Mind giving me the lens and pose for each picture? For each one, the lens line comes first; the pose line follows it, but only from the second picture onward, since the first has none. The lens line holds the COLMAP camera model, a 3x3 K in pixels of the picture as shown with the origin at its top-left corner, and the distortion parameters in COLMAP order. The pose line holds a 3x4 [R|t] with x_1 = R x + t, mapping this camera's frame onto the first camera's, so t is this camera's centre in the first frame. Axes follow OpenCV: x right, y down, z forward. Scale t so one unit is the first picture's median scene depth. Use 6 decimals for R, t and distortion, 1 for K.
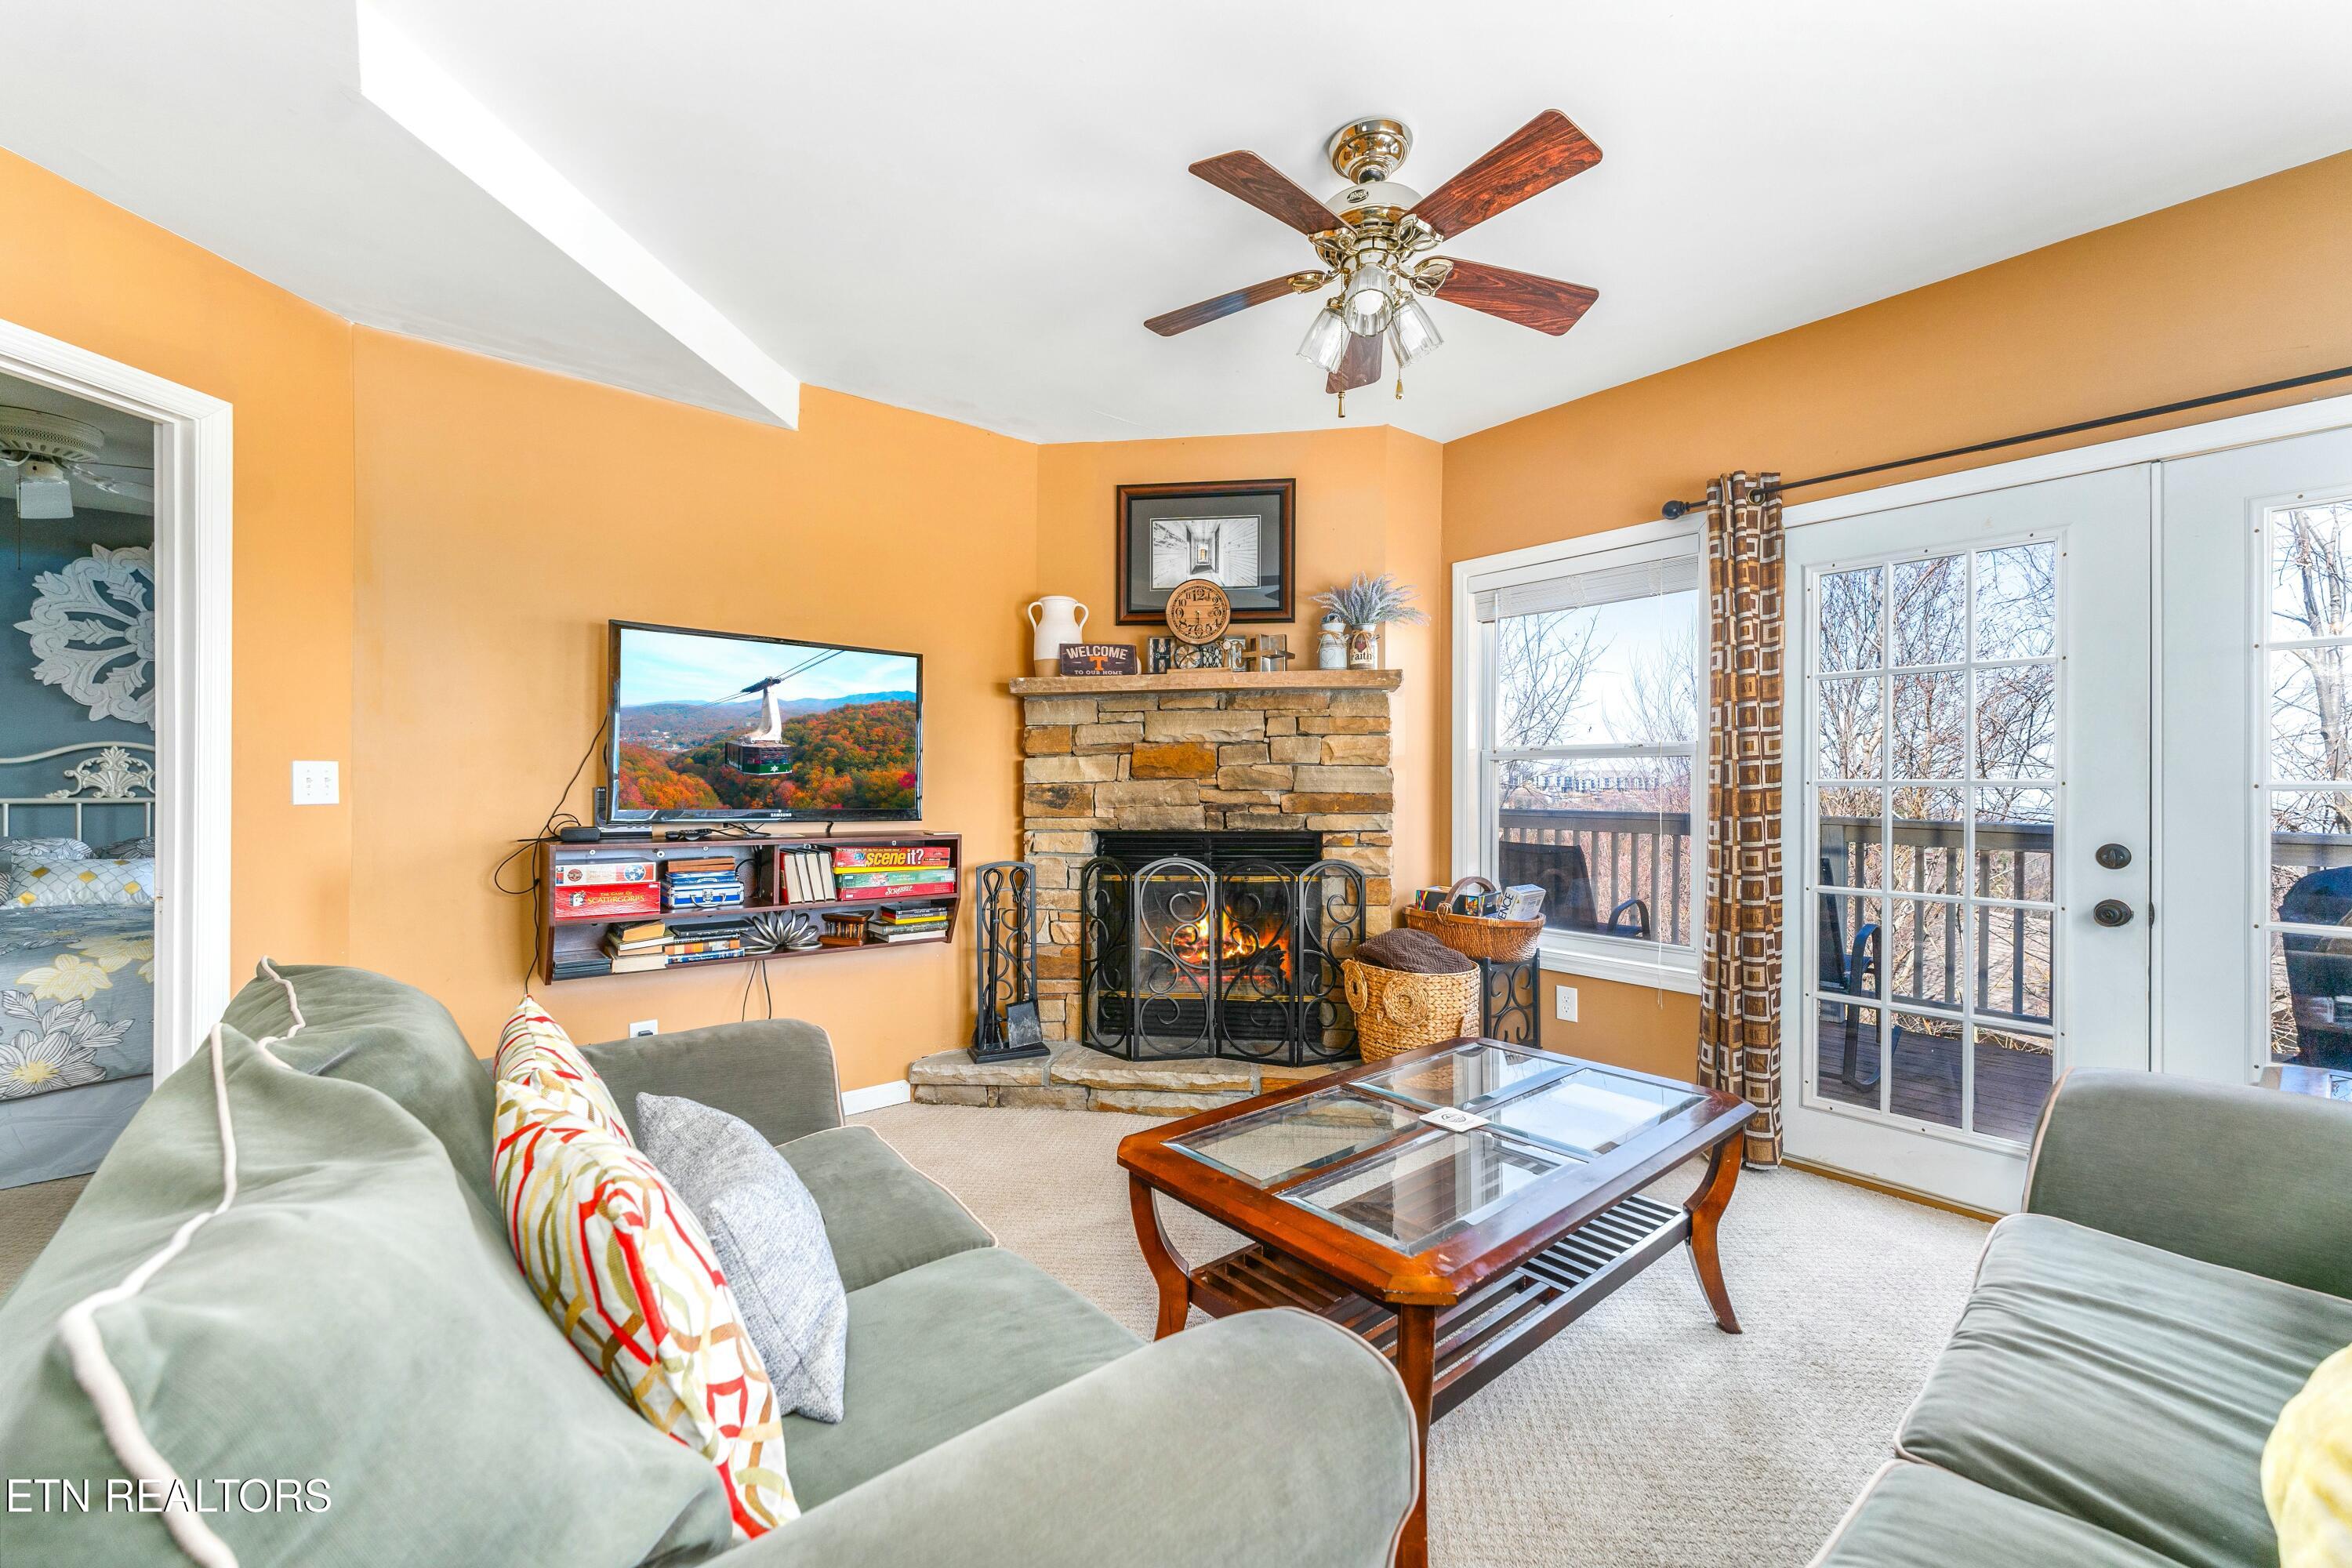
lens RADIAL K [[940.1, 0, 1175.6], [0, 940.1, 788.6], [0, 0, 1]] dist [0.000555, -0.000305]
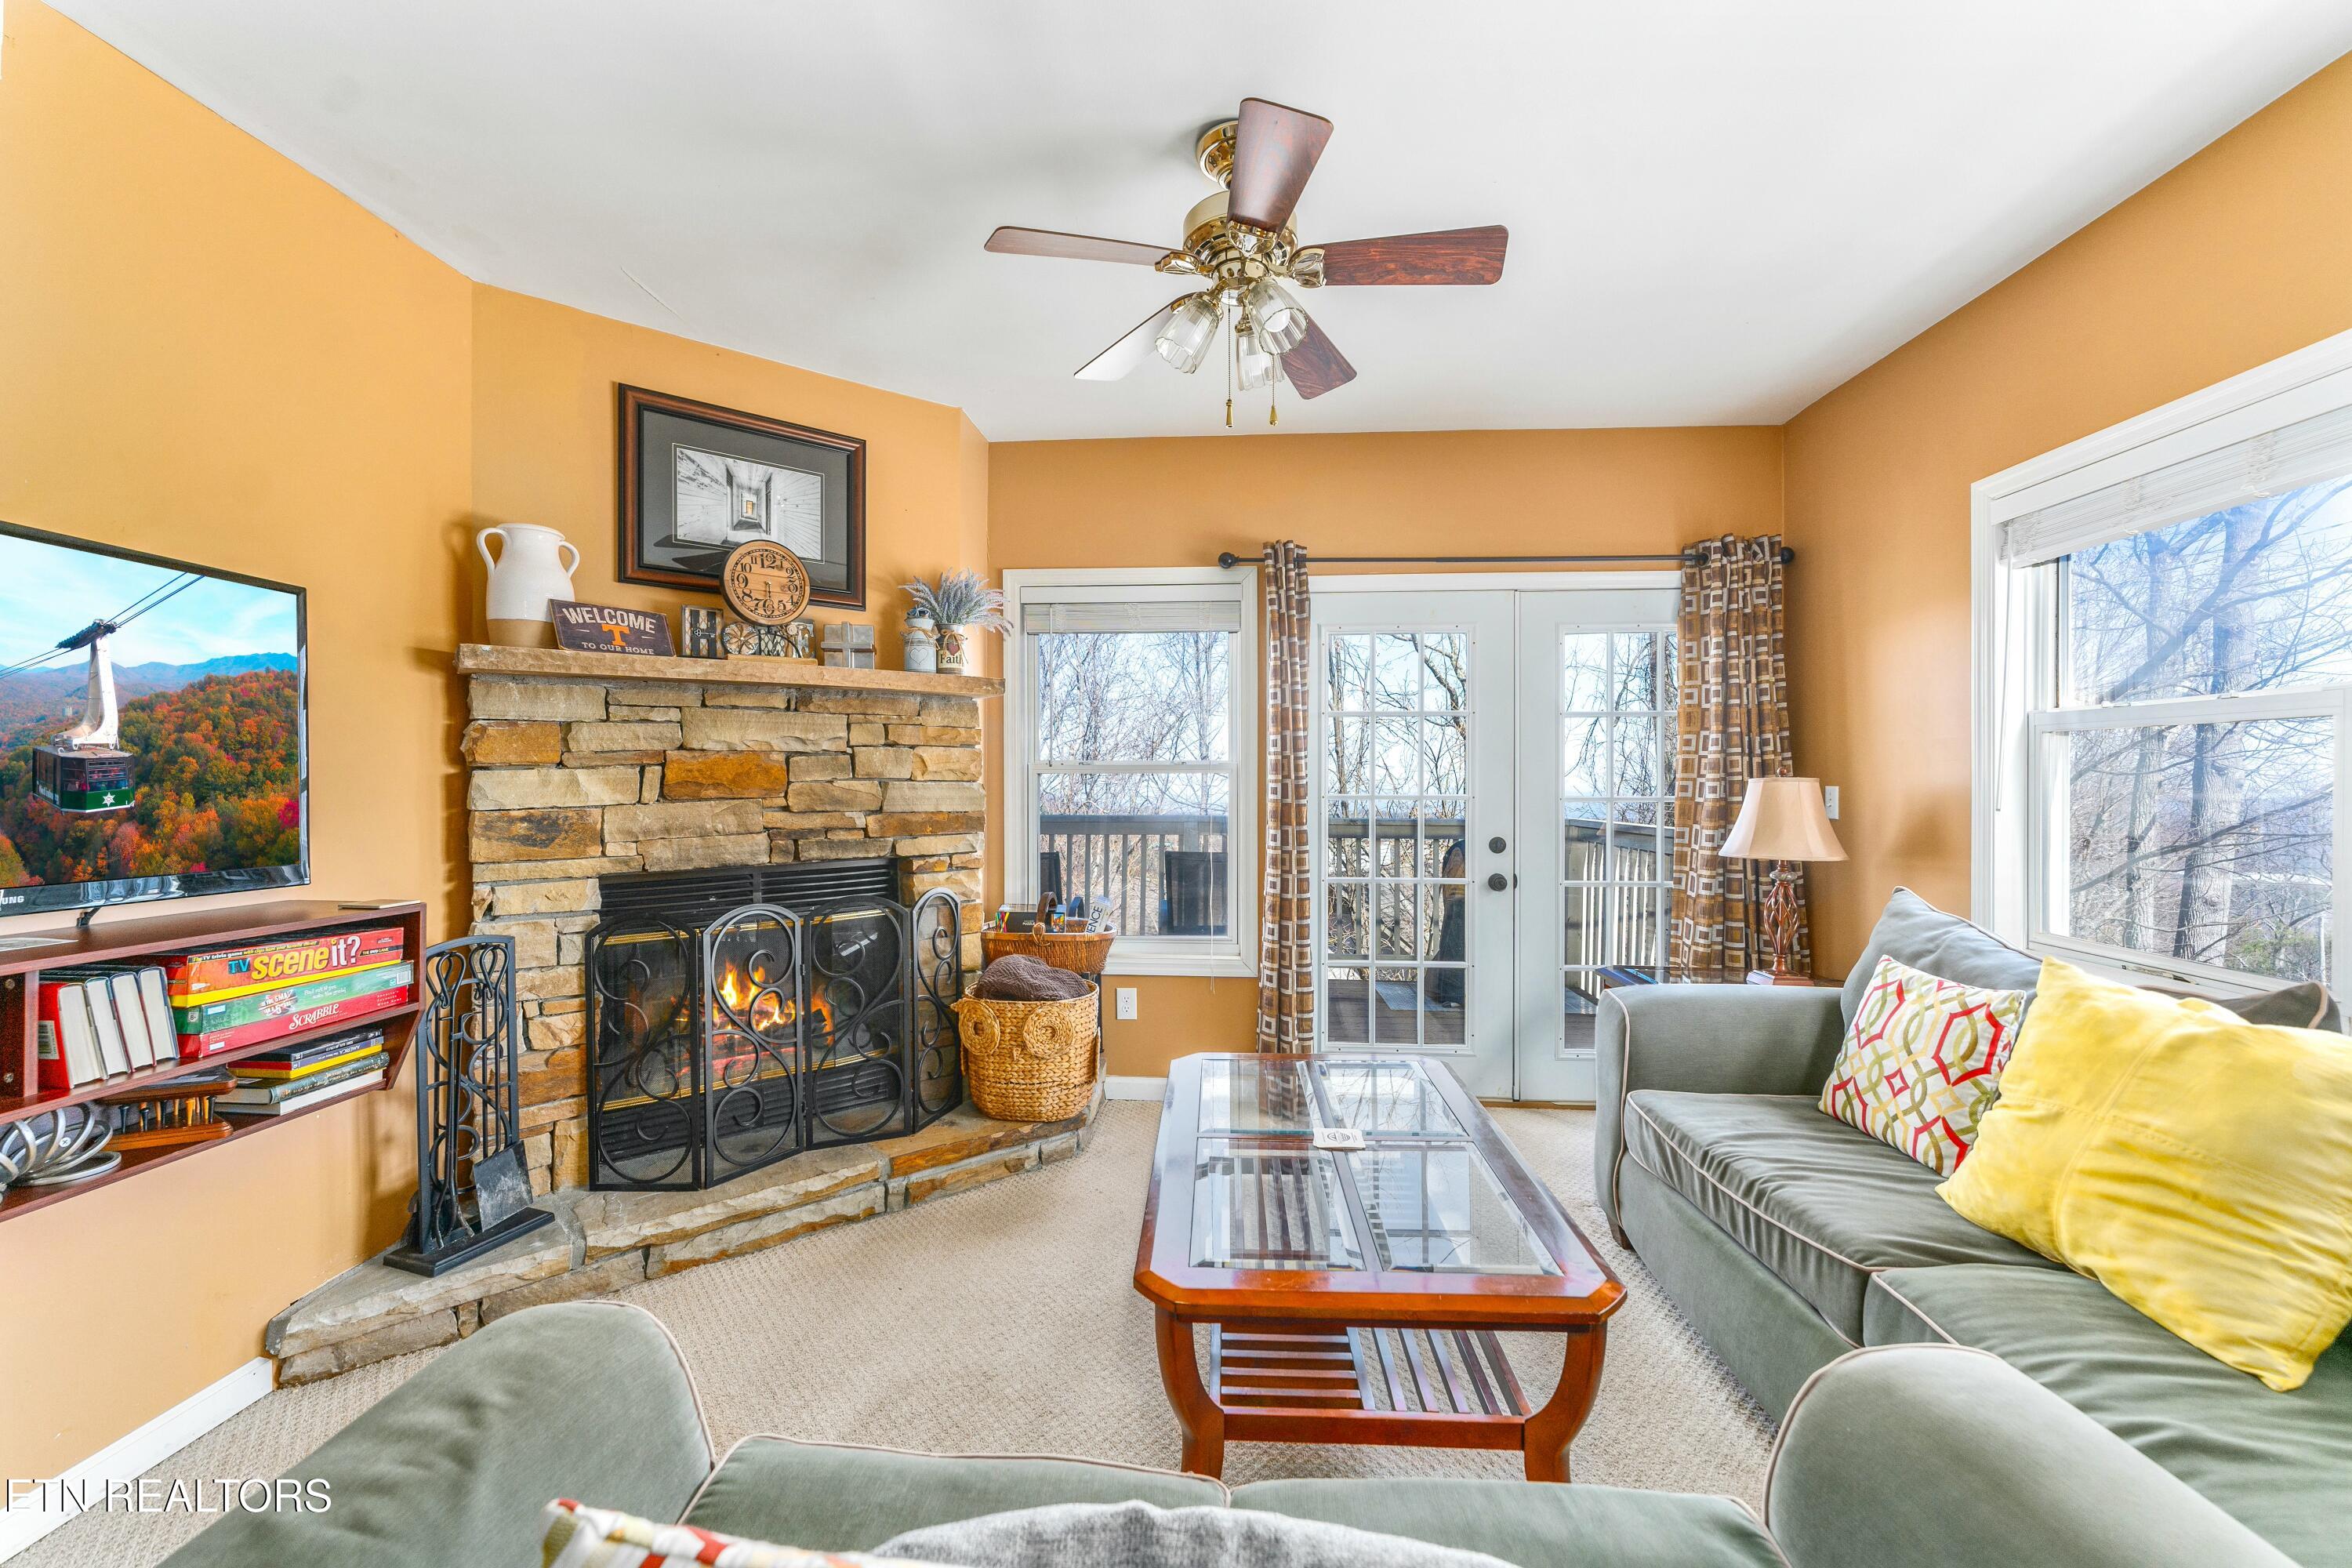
lens RADIAL K [[940.1, 0, 1175.4], [0, 940.1, 787.9], [0, 0, 1]] dist [0.000555, -0.000305]
pose [[0.682642, -0.010814, 0.730673, -0.325458], [0.005905, 0.999939, 0.009283, -0.025862], [-0.730729, -0.002022, 0.682665, 0.235459]]
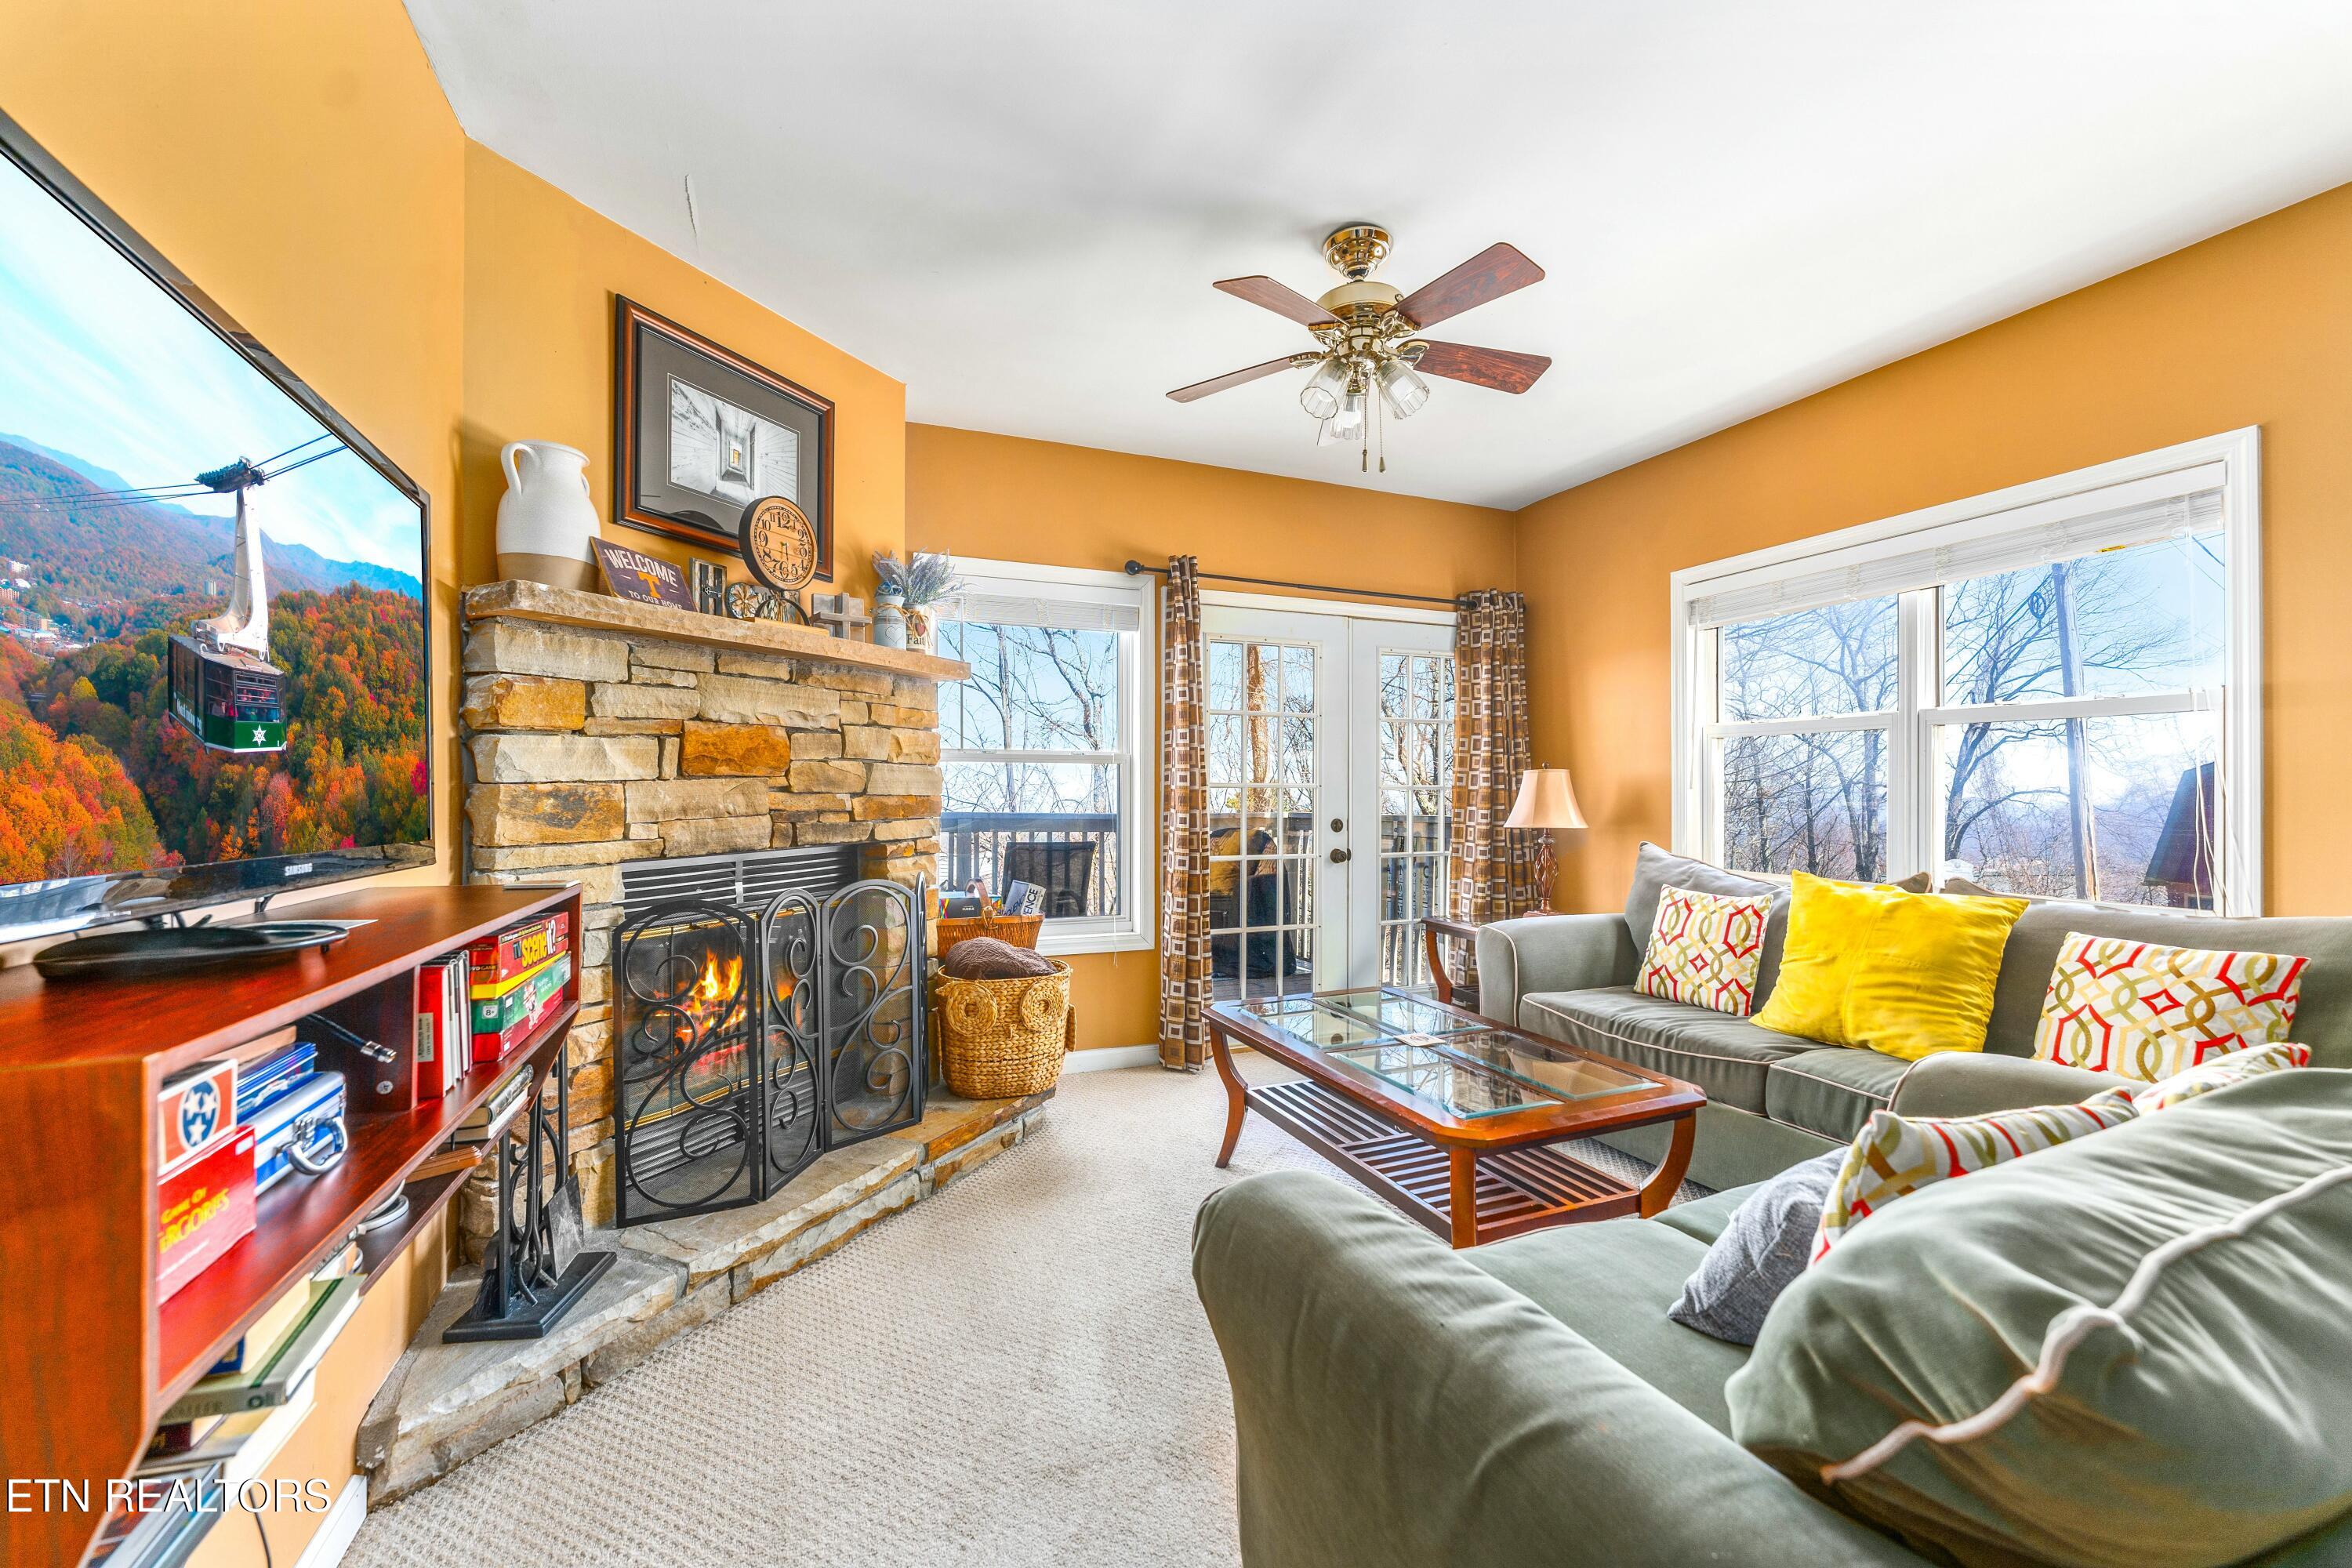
lens RADIAL K [[940.1, 0, 1177.2], [0, 940.1, 793.3], [0, 0, 1]] dist [0.000555, -0.000305]
pose [[0.291648, -0.005778, 0.956508, -0.594909], [0.003525, 0.999981, 0.004966, -0.001049], [-0.956519, 0.001924, 0.291663, 0.524390]]
